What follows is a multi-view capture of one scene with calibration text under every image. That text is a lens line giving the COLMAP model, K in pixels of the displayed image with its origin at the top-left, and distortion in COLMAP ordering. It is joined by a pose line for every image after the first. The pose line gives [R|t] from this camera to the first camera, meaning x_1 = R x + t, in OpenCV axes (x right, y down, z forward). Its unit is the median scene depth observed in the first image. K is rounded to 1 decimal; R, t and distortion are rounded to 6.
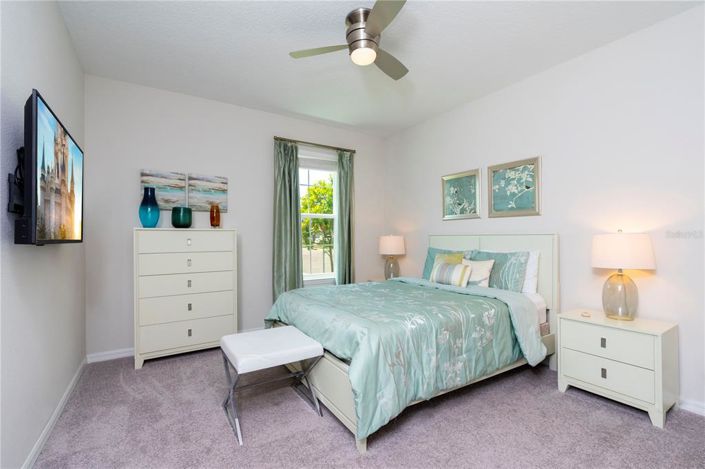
lens RADIAL K [[314.3, 0, 354.2], [0, 314.3, 236.5], [0, 0, 1]] dist [-0.005059, 0.000129]
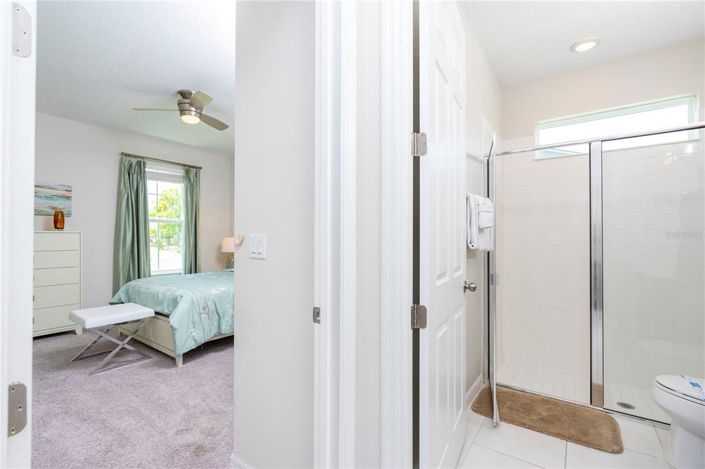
lens RADIAL K [[314.3, 0, 354.2], [0, 314.3, 236.5], [0, 0, 1]] dist [-0.005059, 0.000129]
pose [[0.928861, 0.004669, 0.370398, 0.119460], [-0.003454, 0.999986, -0.003943, -0.002777], [-0.370411, 0.002384, 0.928865, -0.403043]]
